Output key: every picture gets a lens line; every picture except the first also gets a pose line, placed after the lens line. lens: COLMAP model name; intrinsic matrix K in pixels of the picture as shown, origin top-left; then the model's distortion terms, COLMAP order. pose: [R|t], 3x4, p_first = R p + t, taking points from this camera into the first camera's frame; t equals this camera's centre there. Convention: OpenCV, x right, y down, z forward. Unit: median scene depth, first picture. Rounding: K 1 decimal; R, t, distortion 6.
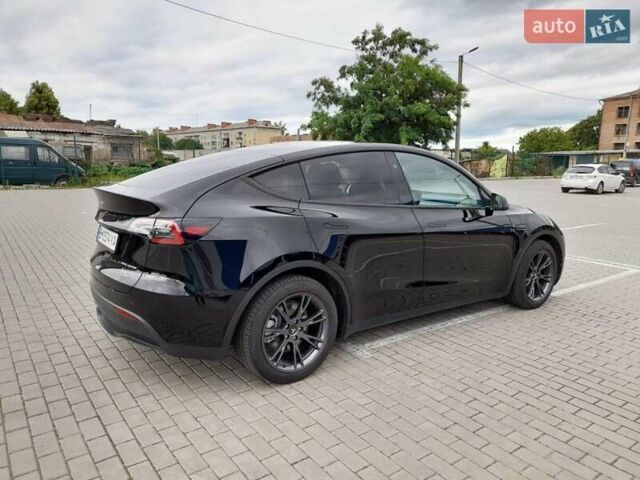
lens RADIAL K [[461.0, 0, 320.0], [0, 461.0, 240.0], [0, 0, 1]] dist [0.082198, -0.072752]
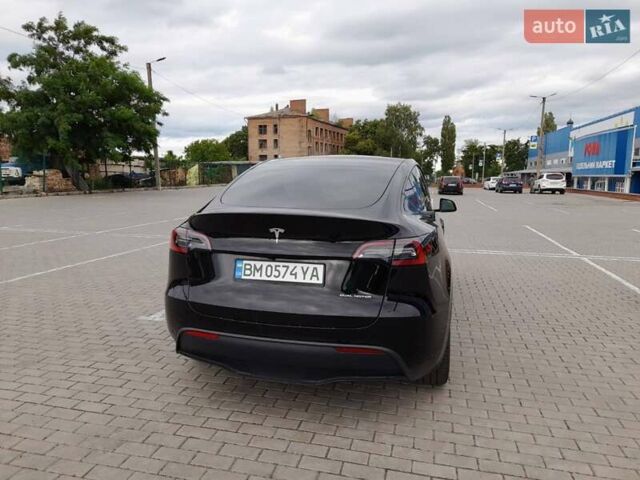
lens RADIAL K [[461.0, 0, 320.0], [0, 461.0, 240.0], [0, 0, 1]] dist [0.082198, -0.072752]
pose [[0.766619, -0.098389, 0.634519, -0.095571], [0.108830, 0.993803, 0.022612, -0.007488], [-0.632812, 0.051720, 0.772576, 0.033511]]
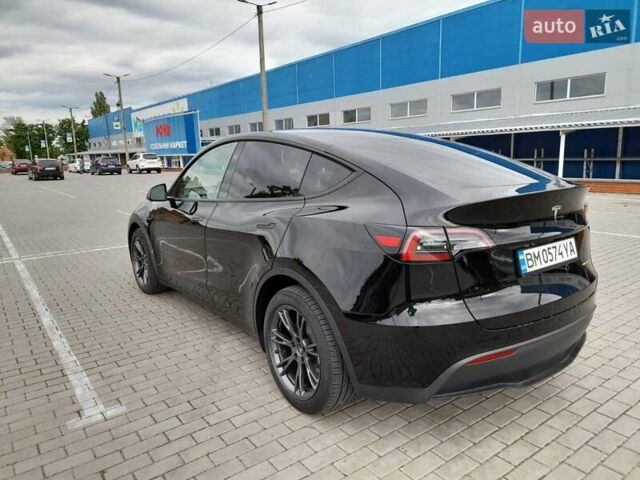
lens RADIAL K [[461.0, 0, 320.0], [0, 461.0, 240.0], [0, 0, 1]] dist [0.082198, -0.072752]
pose [[-0.001377, -0.202496, 0.979282, -0.121304], [0.192016, 0.961007, 0.198987, -0.024492], [-0.981391, 0.188312, 0.037559, 0.132687]]
